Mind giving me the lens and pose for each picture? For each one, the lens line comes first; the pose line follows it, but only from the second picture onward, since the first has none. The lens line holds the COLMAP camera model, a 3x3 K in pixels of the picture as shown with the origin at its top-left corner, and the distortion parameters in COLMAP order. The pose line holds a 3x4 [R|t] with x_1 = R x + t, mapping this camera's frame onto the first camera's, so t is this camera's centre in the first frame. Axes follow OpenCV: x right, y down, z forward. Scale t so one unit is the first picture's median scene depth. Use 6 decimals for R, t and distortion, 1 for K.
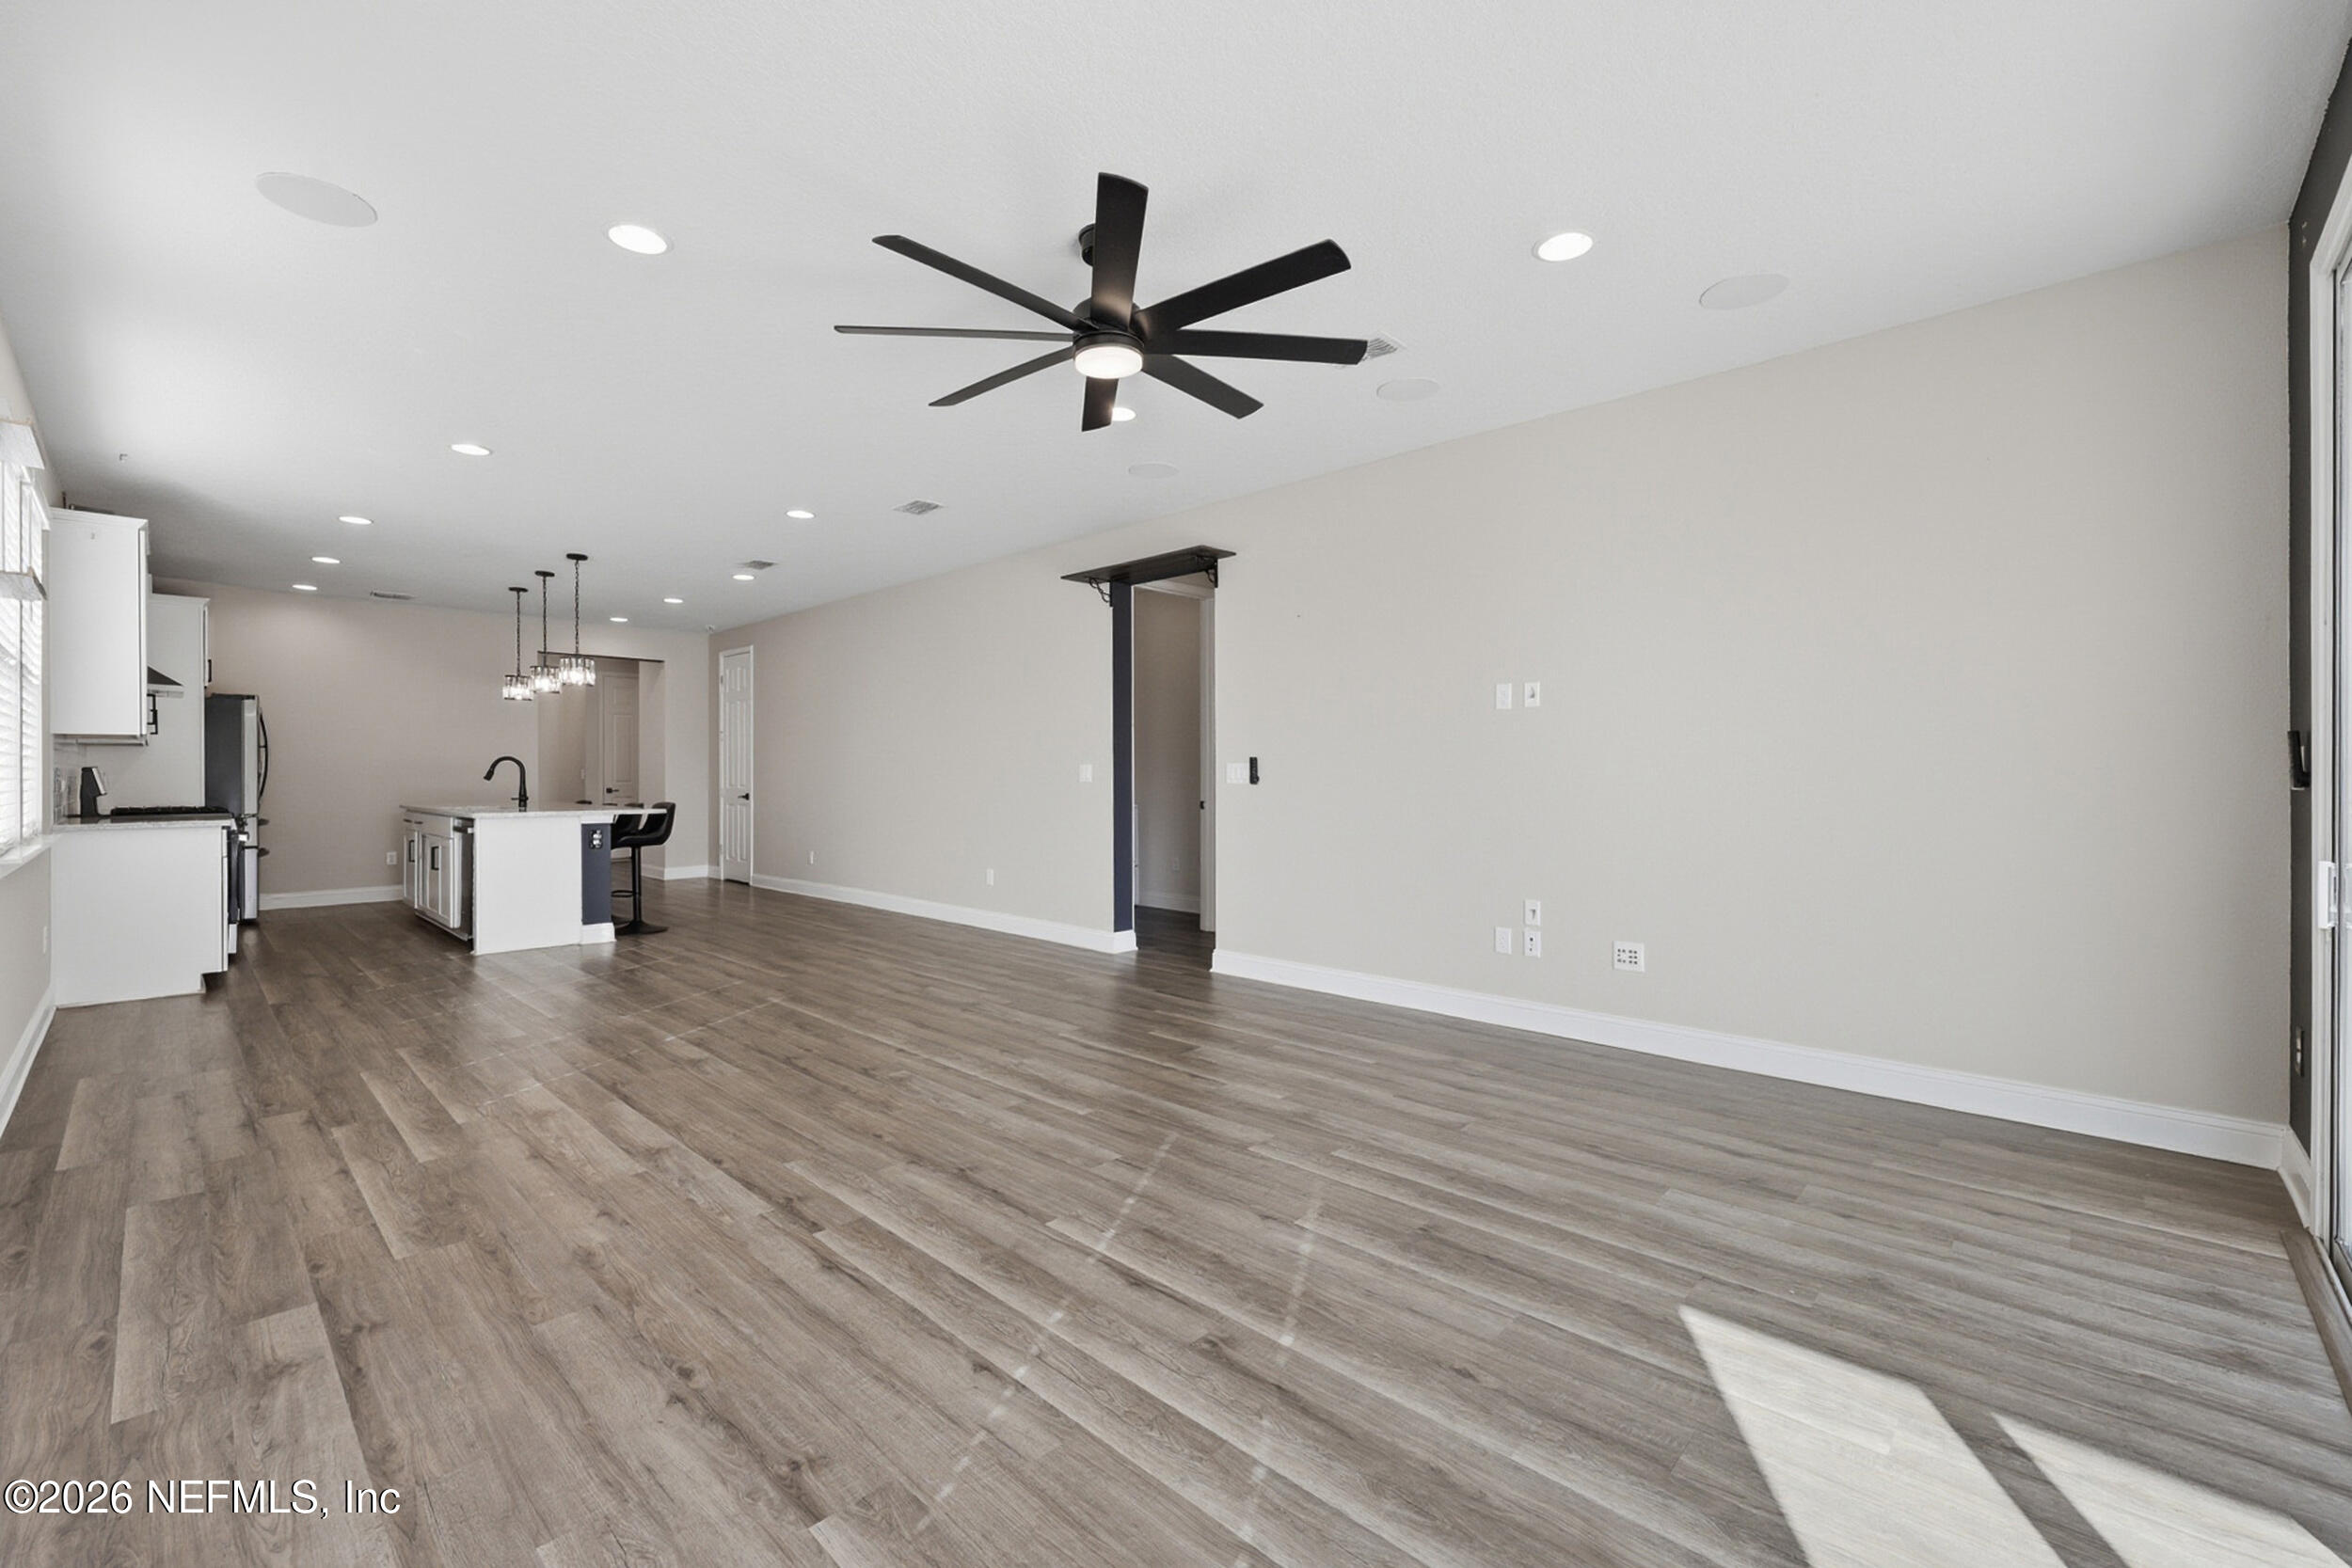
lens RADIAL K [[977.3, 0, 1172.9], [0, 977.3, 773.6], [0, 0, 1]] dist [-0.001024, 0.000010]
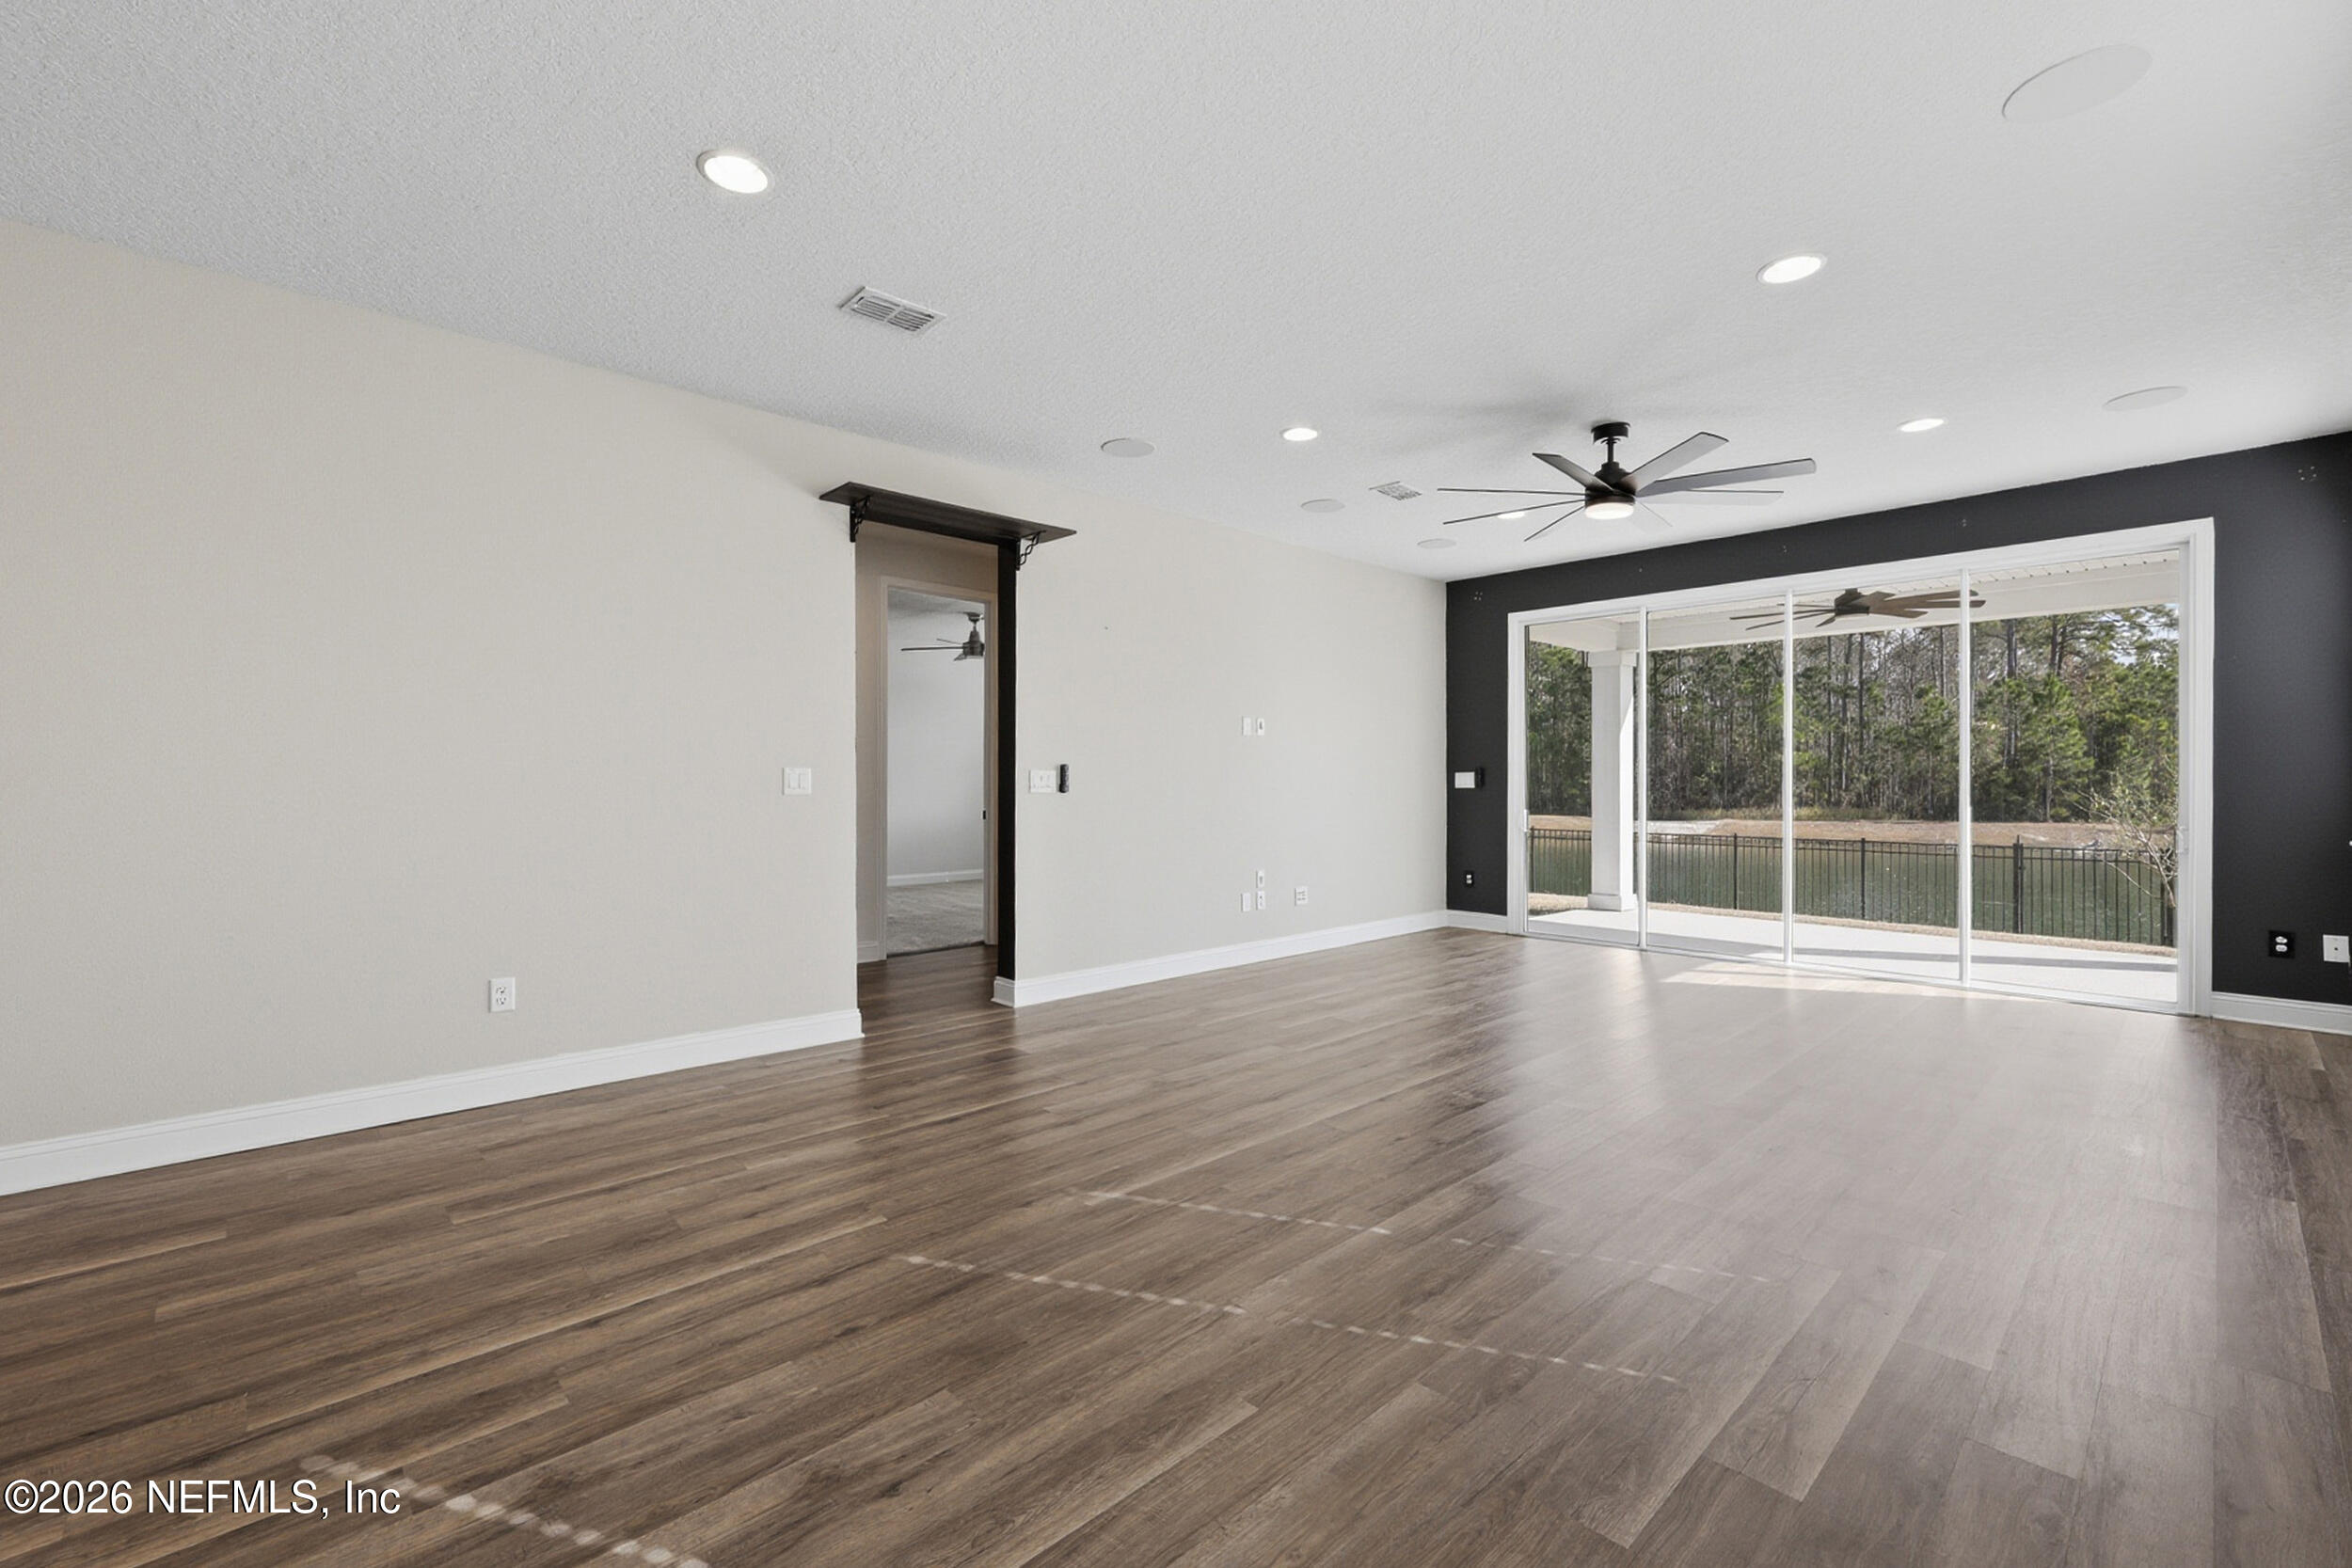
lens RADIAL K [[970.9, 0, 1176.0], [0, 970.9, 784.0], [0, 0, 1]] dist [0.001598, 0.000179]
pose [[0.061994, 0.000194, 0.998076, -0.896888], [-0.001350, 0.999999, -0.000110, 0.002255], [-0.998076, -0.001340, 0.061994, 0.879748]]
